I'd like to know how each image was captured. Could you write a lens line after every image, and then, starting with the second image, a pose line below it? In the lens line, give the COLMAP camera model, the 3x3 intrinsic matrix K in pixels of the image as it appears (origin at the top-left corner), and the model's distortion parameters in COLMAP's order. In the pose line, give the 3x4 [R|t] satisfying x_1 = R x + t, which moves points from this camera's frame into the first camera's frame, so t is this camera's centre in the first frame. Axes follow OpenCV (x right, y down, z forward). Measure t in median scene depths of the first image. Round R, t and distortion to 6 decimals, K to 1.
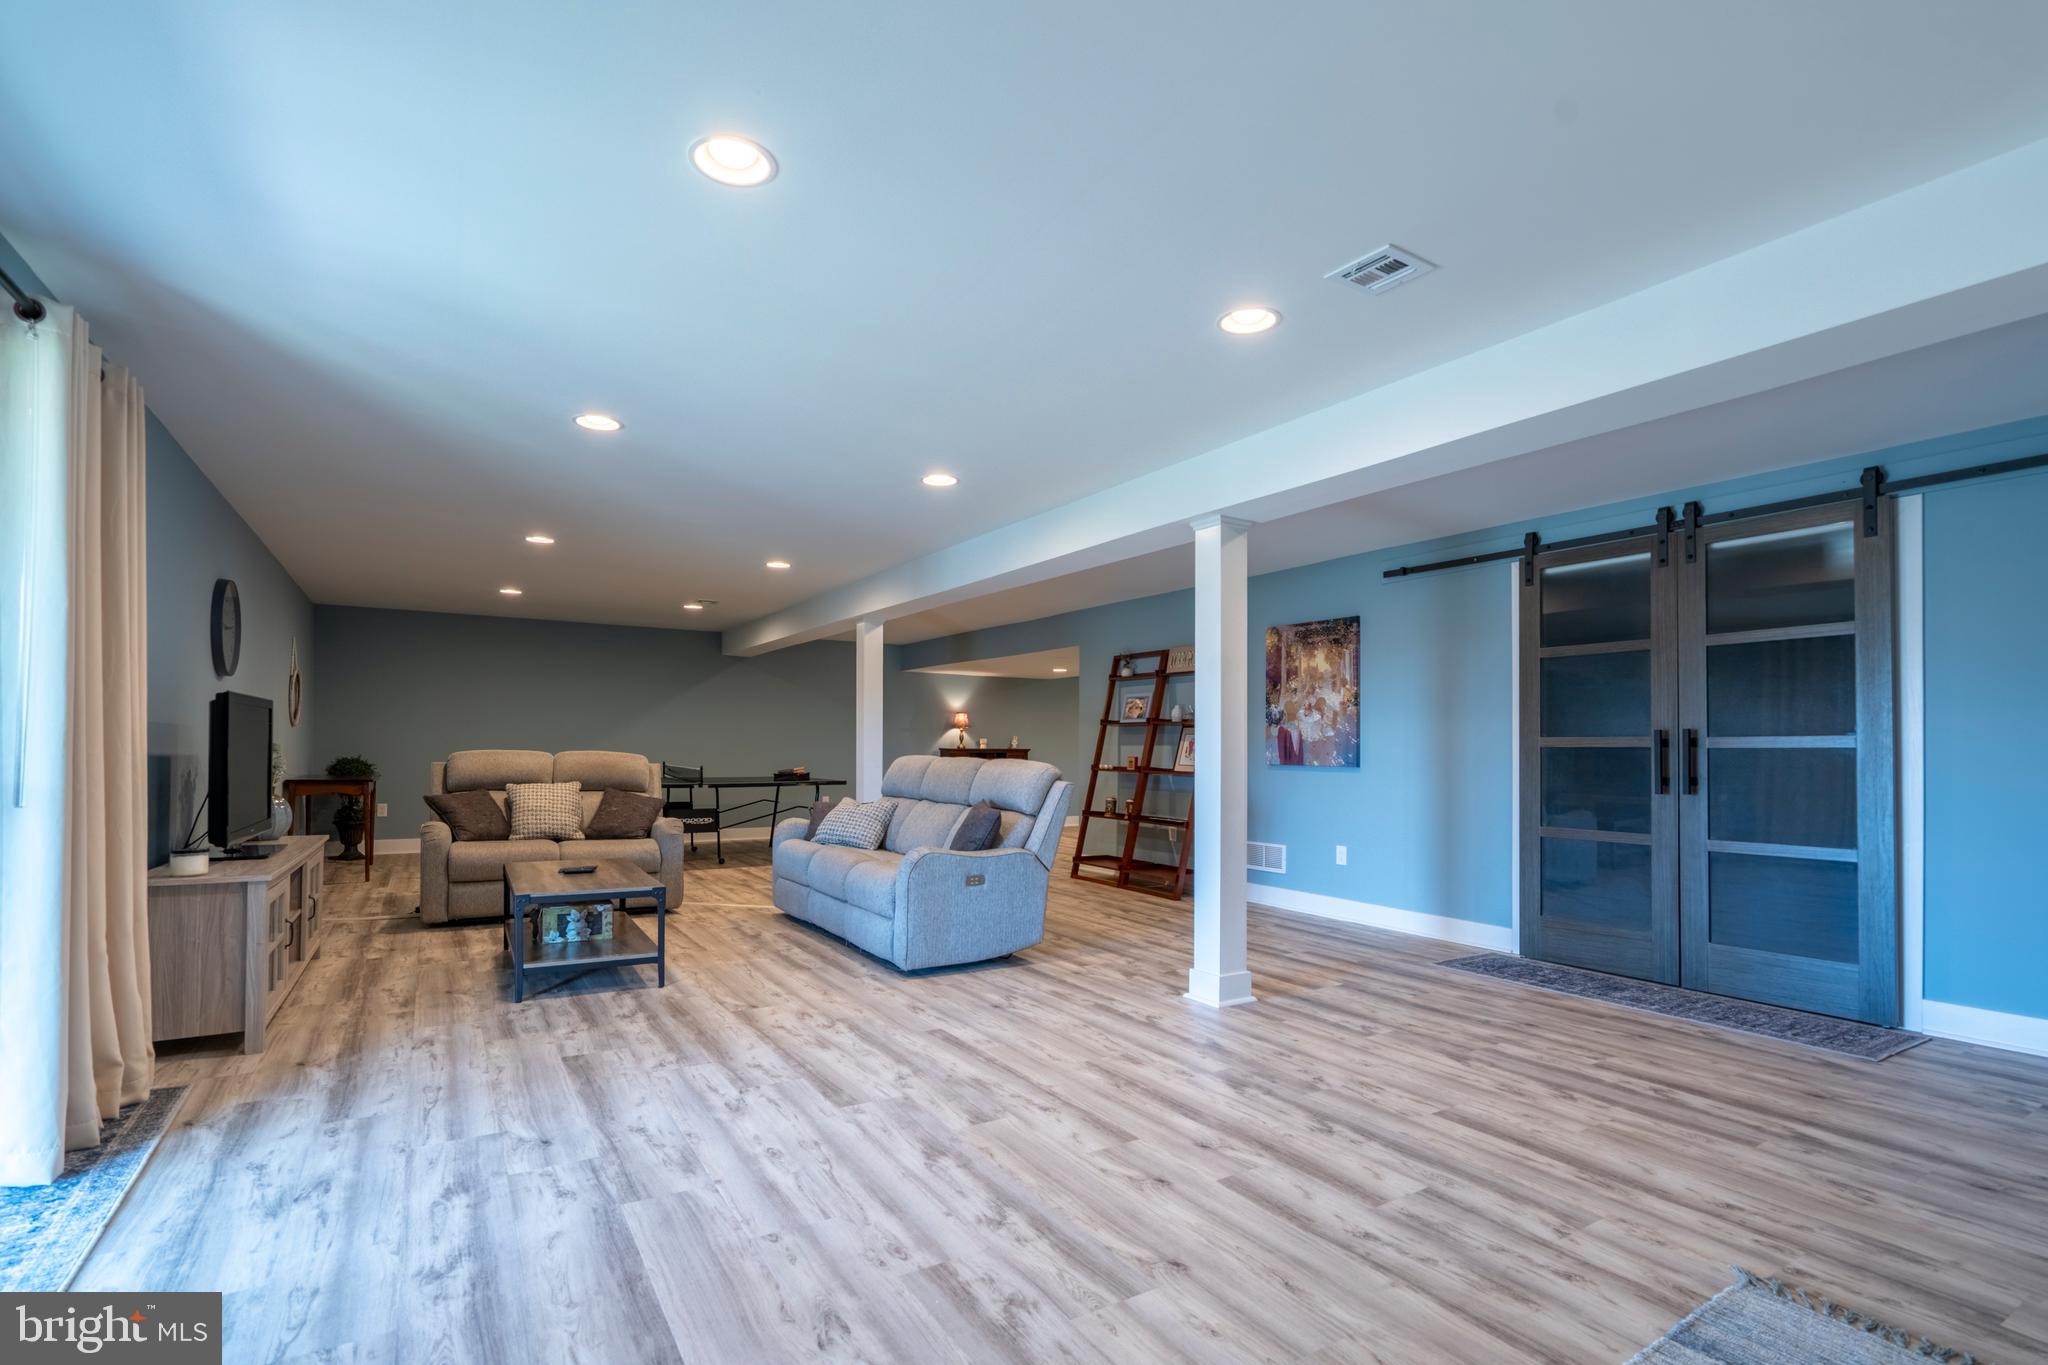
lens RADIAL K [[1003.1, 0, 984.9], [0, 1003.1, 742.7], [0, 0, 1]] dist [-0.002290, 0.000017]
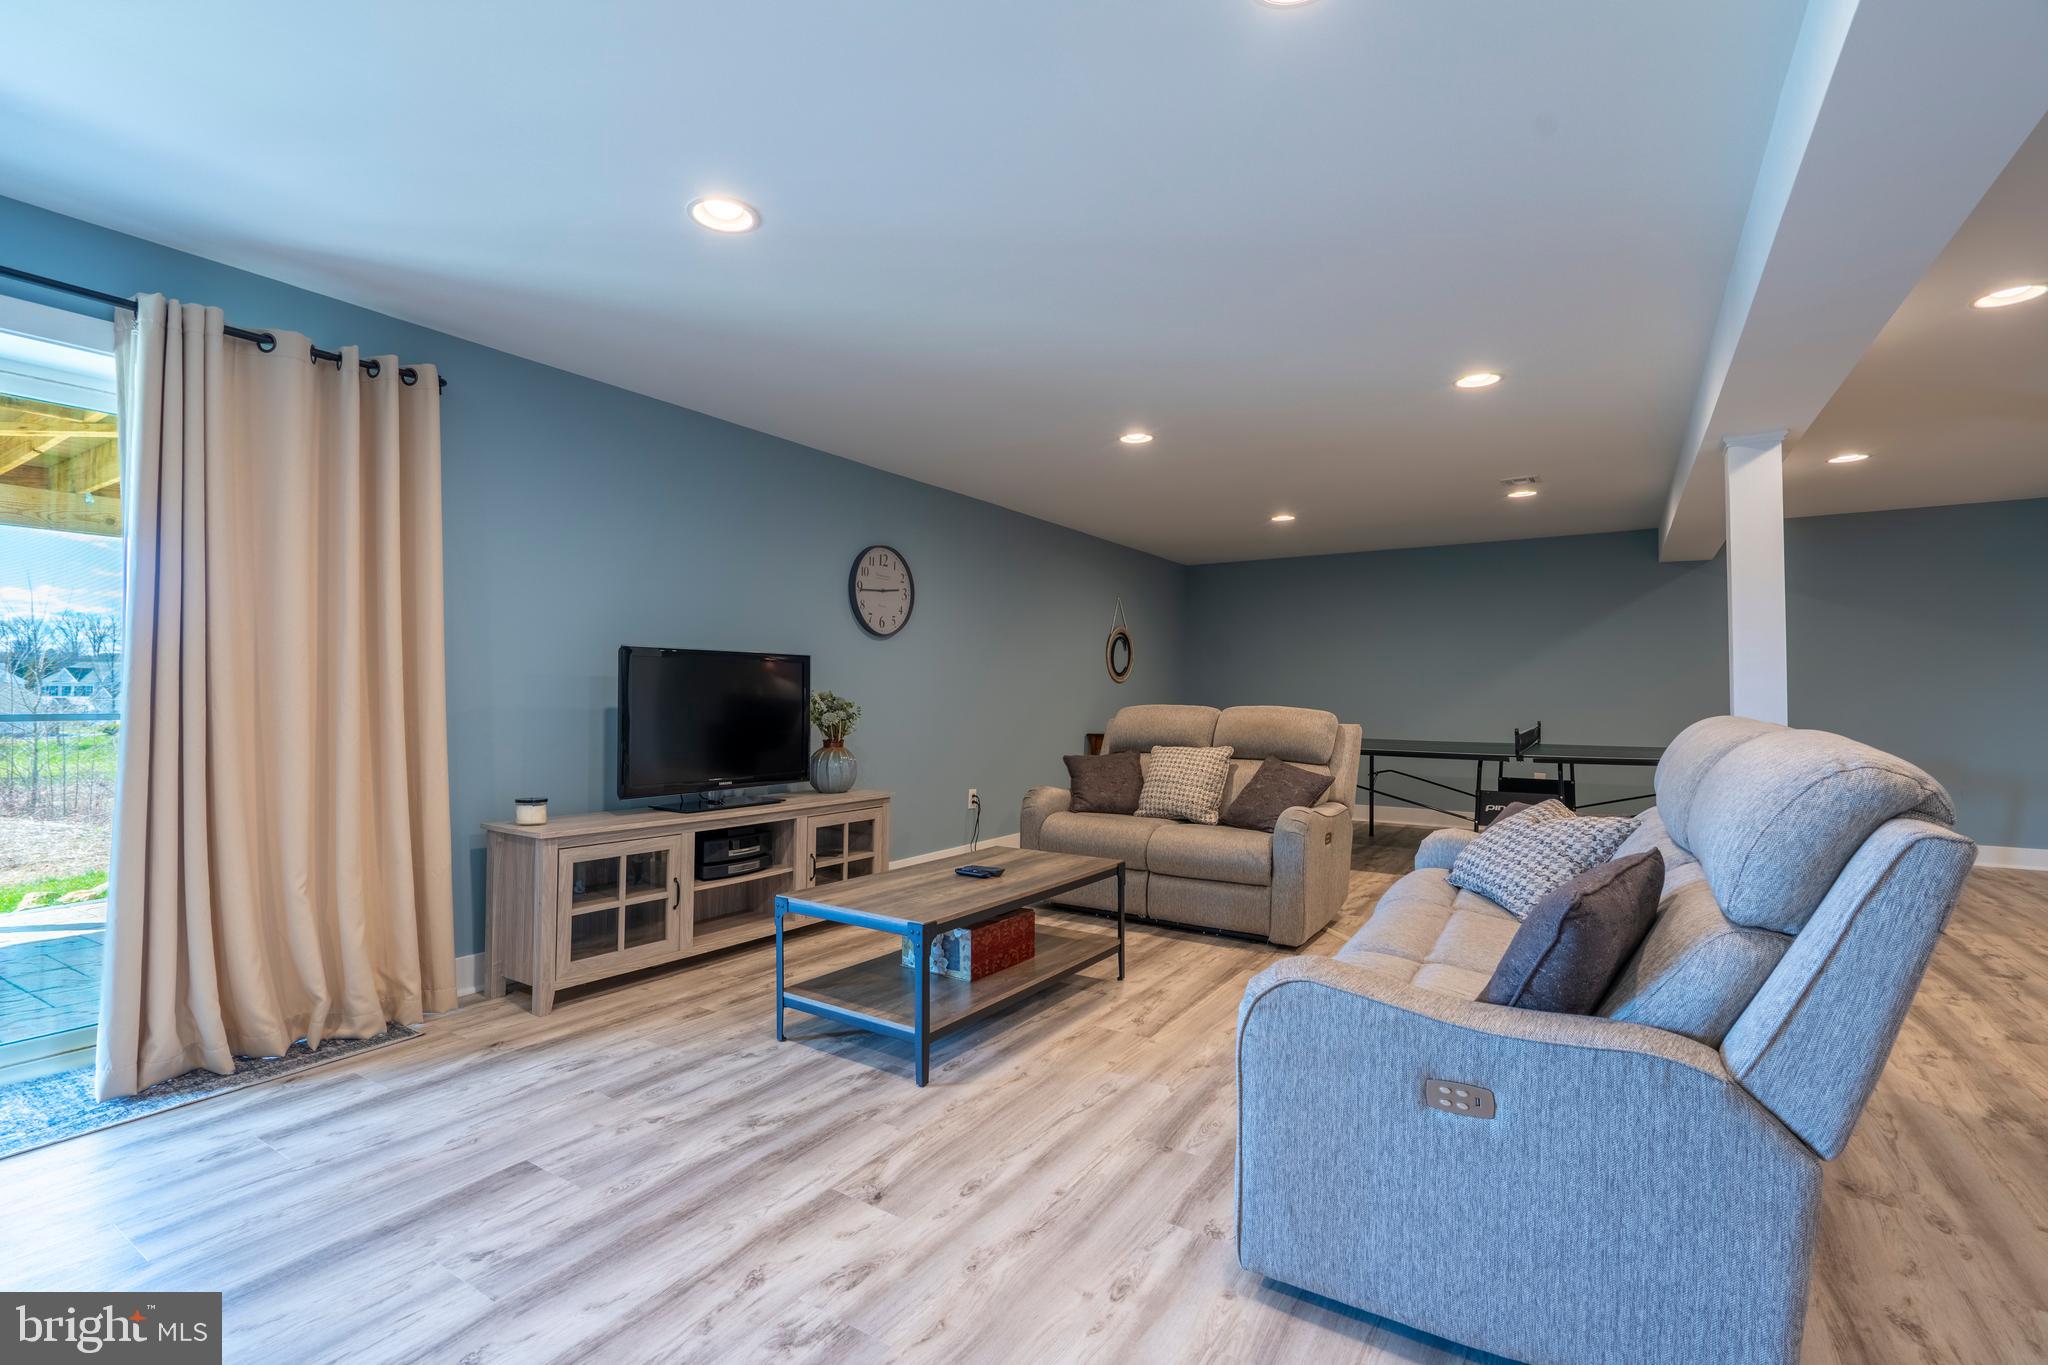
lens RADIAL K [[923.7, 0, 963.6], [0, 923.7, 680.3], [0, 0, 1]] dist [-0.003387, 0.000362]
pose [[0.431350, -0.025532, -0.901823, 0.179231], [0.006719, 0.999663, -0.025088, 0.006212], [0.902160, 0.004762, 0.431376, 0.660533]]
